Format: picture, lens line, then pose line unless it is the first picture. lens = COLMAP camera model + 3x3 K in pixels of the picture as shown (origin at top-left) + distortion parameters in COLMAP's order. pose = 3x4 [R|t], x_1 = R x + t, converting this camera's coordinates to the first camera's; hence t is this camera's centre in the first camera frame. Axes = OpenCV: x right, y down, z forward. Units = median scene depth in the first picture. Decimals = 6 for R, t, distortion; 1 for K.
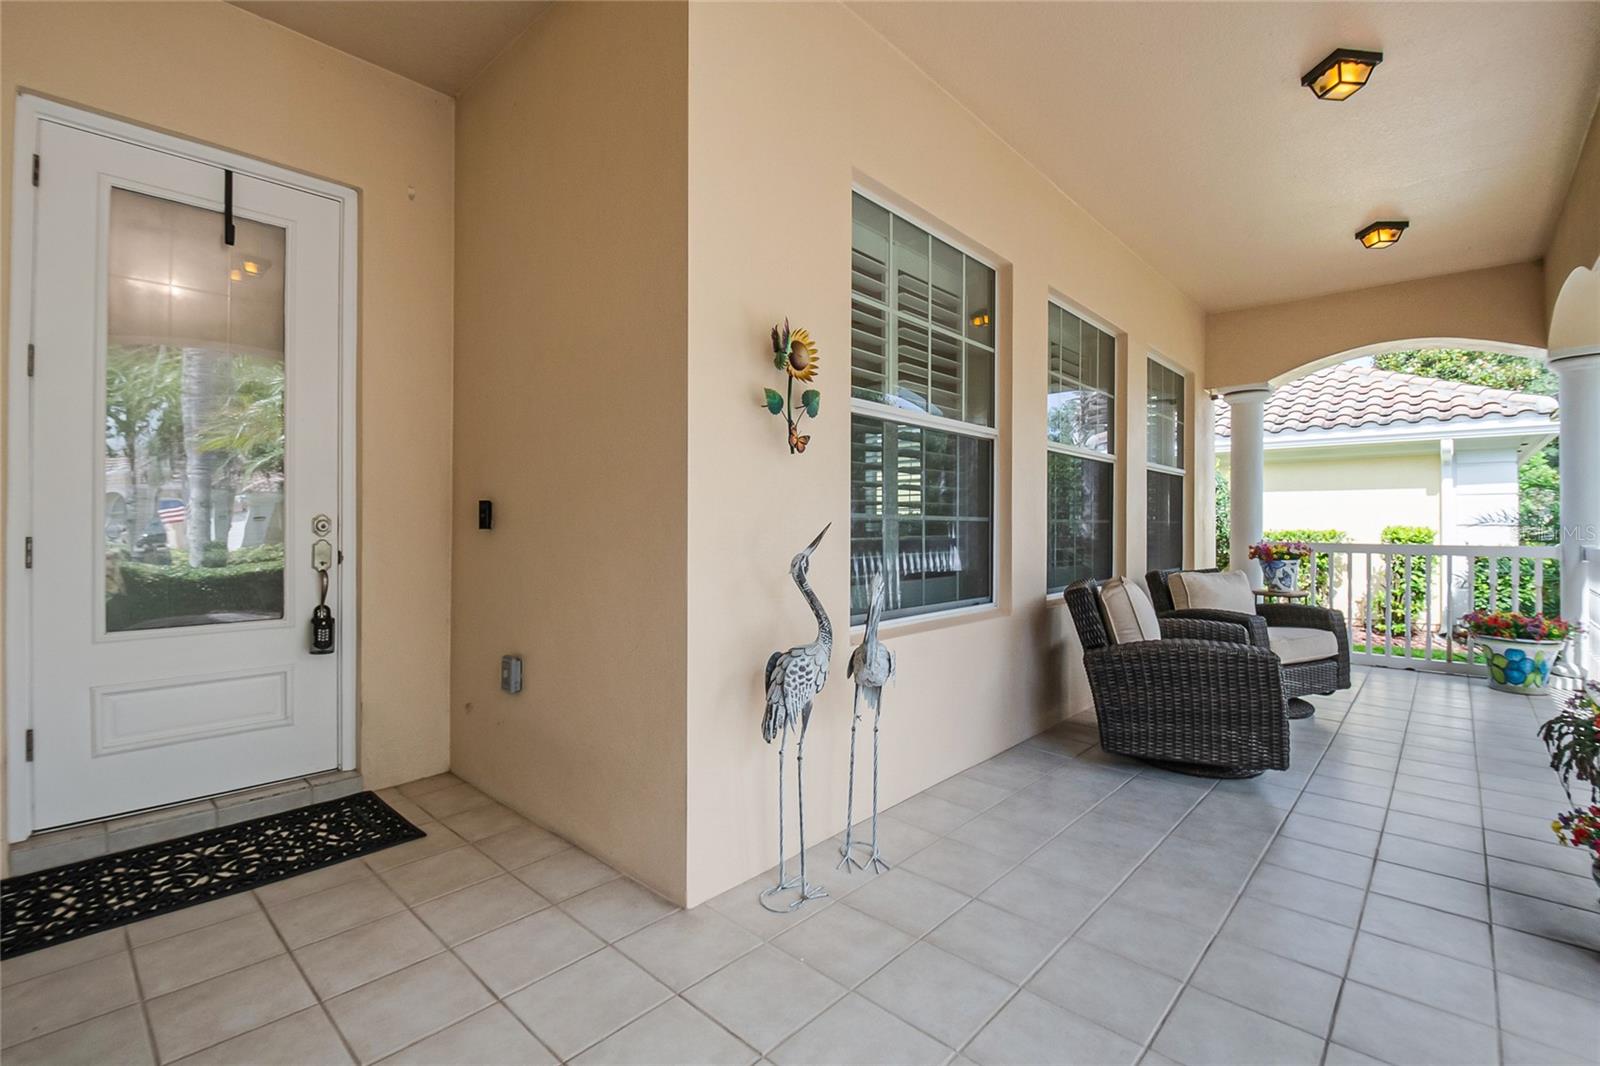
lens RADIAL K [[693.1, 0, 800.0], [0, 693.1, 533.0], [0, 0, 1]] dist [-0.003489, -0.000445]
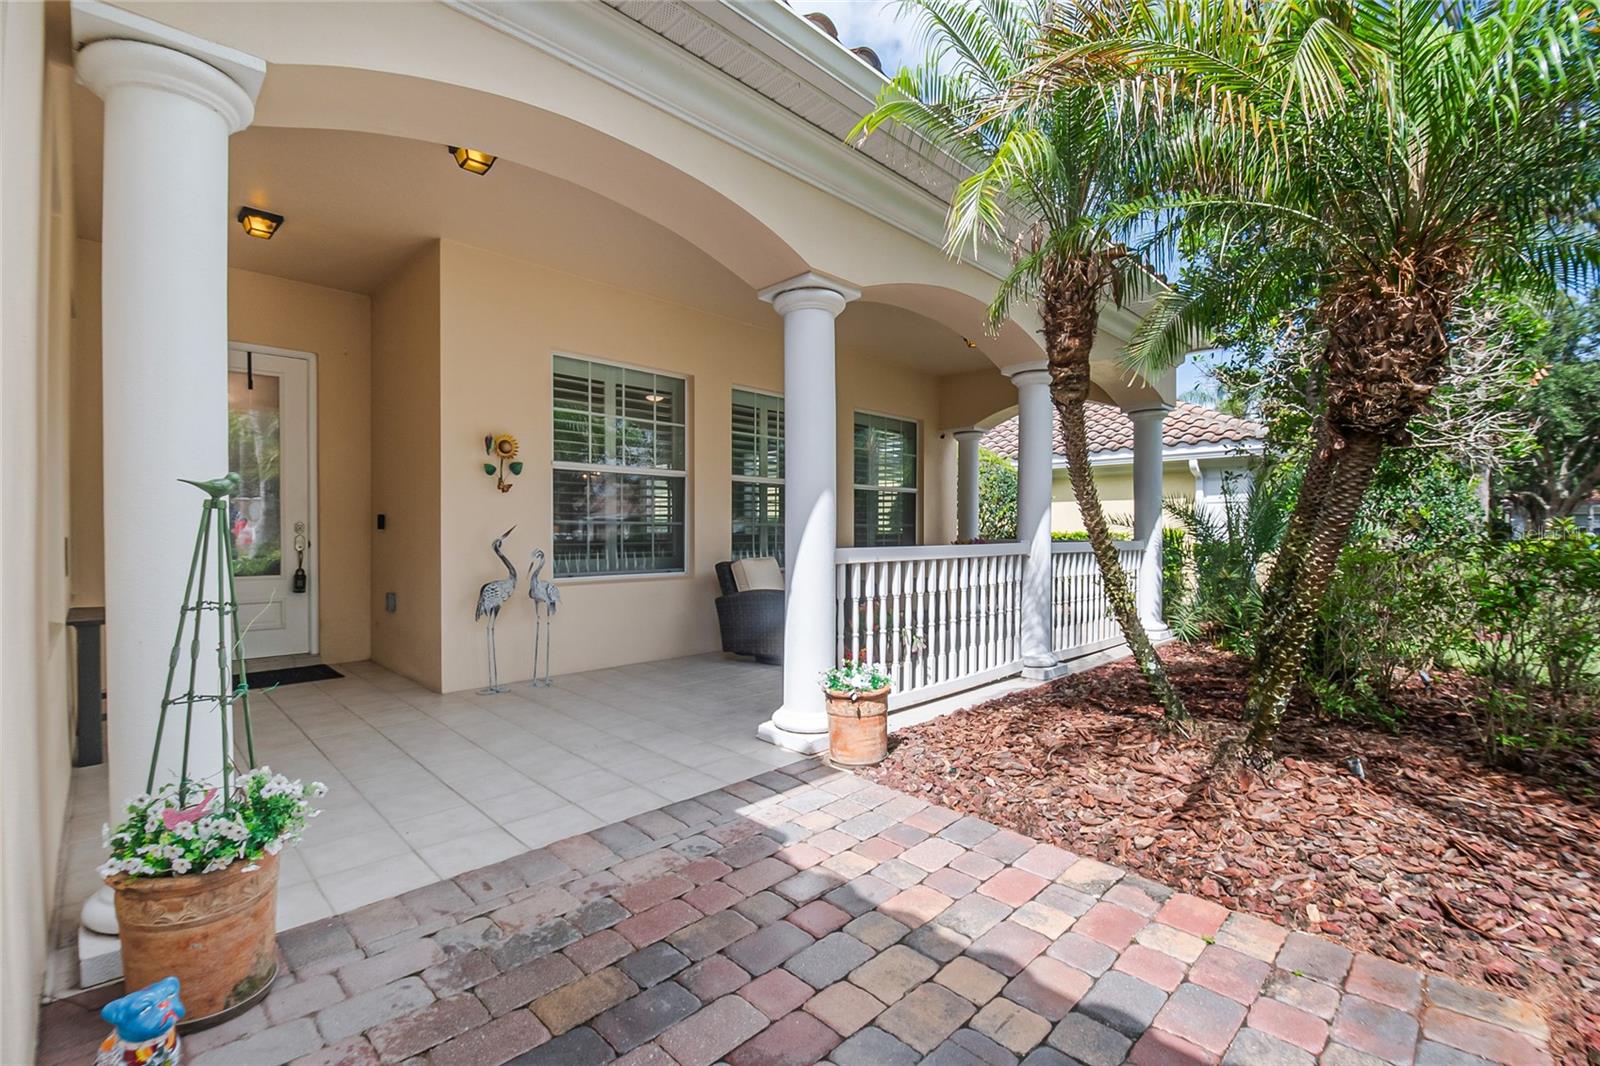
lens RADIAL K [[705.0, 0, 819.9], [0, 705.0, 550.4], [0, 0, 1]] dist [0.013799, -0.017513]
pose [[0.998920, -0.002331, -0.046404, 0.900521], [0.003046, 0.999877, 0.015354, 0.028114], [0.046363, -0.015479, 0.998805, -0.957195]]
